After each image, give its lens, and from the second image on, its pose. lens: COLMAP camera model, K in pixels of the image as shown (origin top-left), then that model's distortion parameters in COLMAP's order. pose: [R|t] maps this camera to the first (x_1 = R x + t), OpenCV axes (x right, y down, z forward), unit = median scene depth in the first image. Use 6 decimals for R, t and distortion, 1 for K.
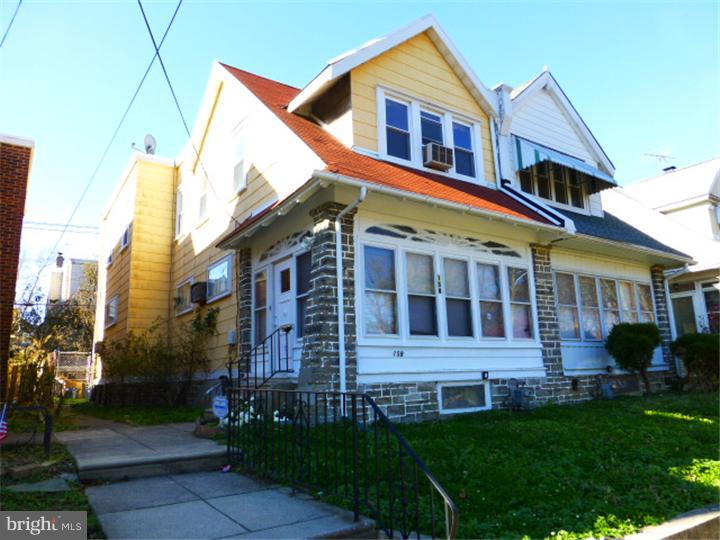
lens RADIAL K [[528.5, 0, 360.0], [0, 528.5, 270.0], [0, 0, 1]] dist [-0.023368, -0.002063]
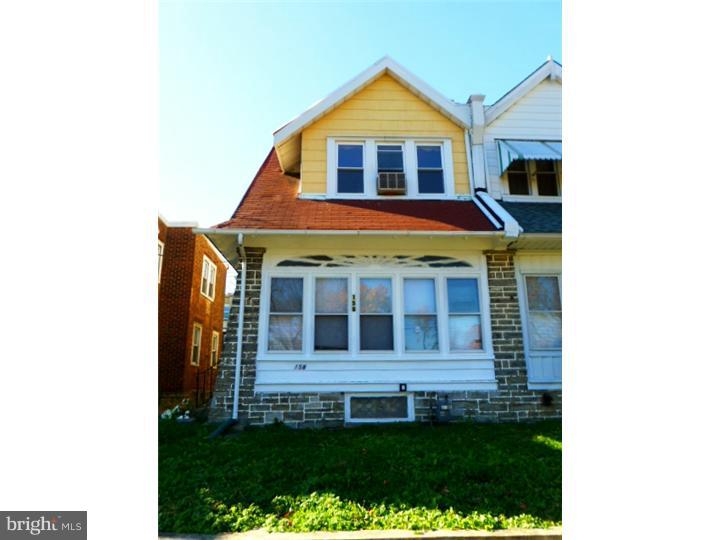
lens RADIAL K [[476.1, 0, 360.0], [0, 476.1, 257.0], [0, 0, 1]] dist [-0.010877, -0.000083]
pose [[0.842144, -0.123920, -0.524821, 0.656576], [0.092873, 0.992025, -0.085208, 0.016338], [0.531195, 0.023016, 0.846937, 0.148594]]
